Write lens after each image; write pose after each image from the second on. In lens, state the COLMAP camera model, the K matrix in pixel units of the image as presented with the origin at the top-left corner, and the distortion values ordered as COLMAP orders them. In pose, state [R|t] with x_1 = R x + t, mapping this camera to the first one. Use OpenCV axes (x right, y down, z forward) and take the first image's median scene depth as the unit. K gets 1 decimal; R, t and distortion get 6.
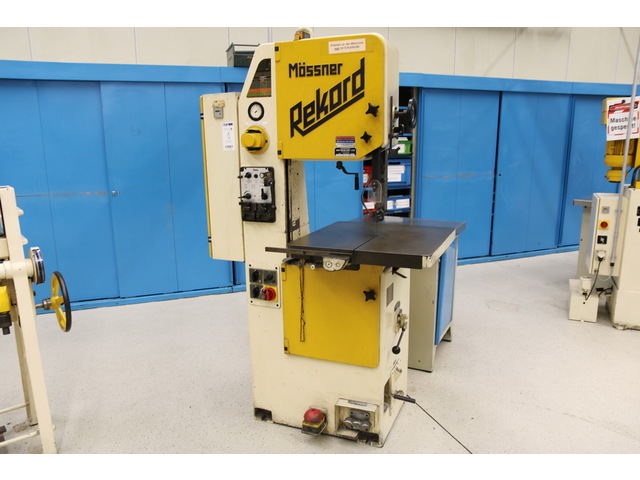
lens RADIAL K [[500.4, 0, 318.5], [0, 500.4, 246.8], [0, 0, 1]] dist [-0.128261, 0.118200]
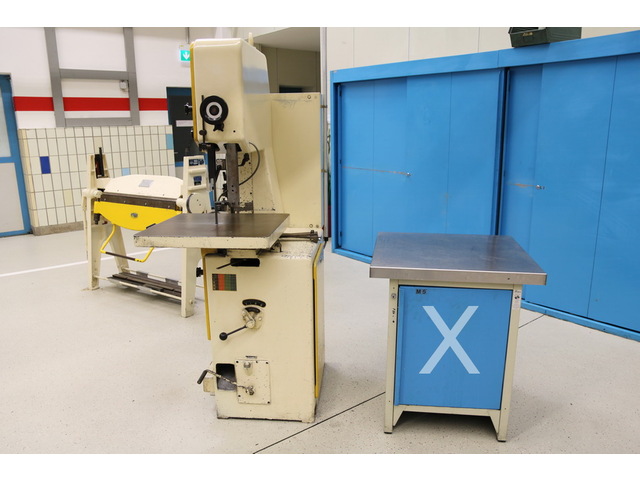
lens RADIAL K [[500.4, 0, 318.5], [0, 500.4, 246.8], [0, 0, 1]] dist [-0.128261, 0.118200]
pose [[0.311043, 0.229860, -0.922180, 1.129535], [-0.200289, 0.964374, 0.172822, -0.193406], [0.929052, 0.130947, 0.346000, 0.790822]]
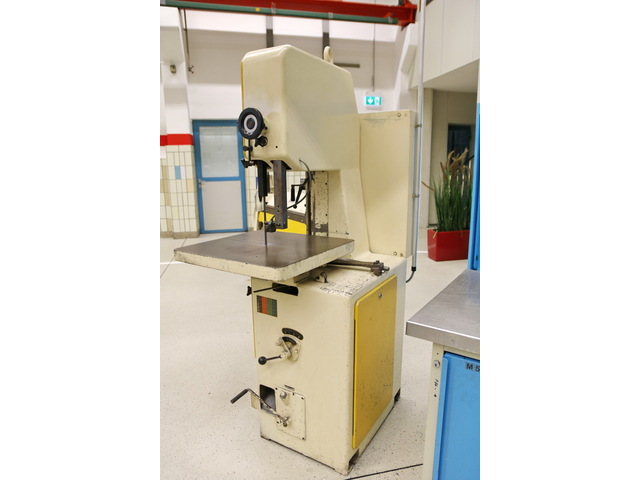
lens RADIAL K [[375.3, 0, 322.4], [0, 375.3, 241.2], [0, 0, 1]] dist [-0.129858, 0.113553]
pose [[-0.138560, 0.214349, -0.966879, 0.808571], [-0.206530, 0.948577, 0.239888, -0.226935], [0.968580, 0.232928, -0.087166, 1.115624]]
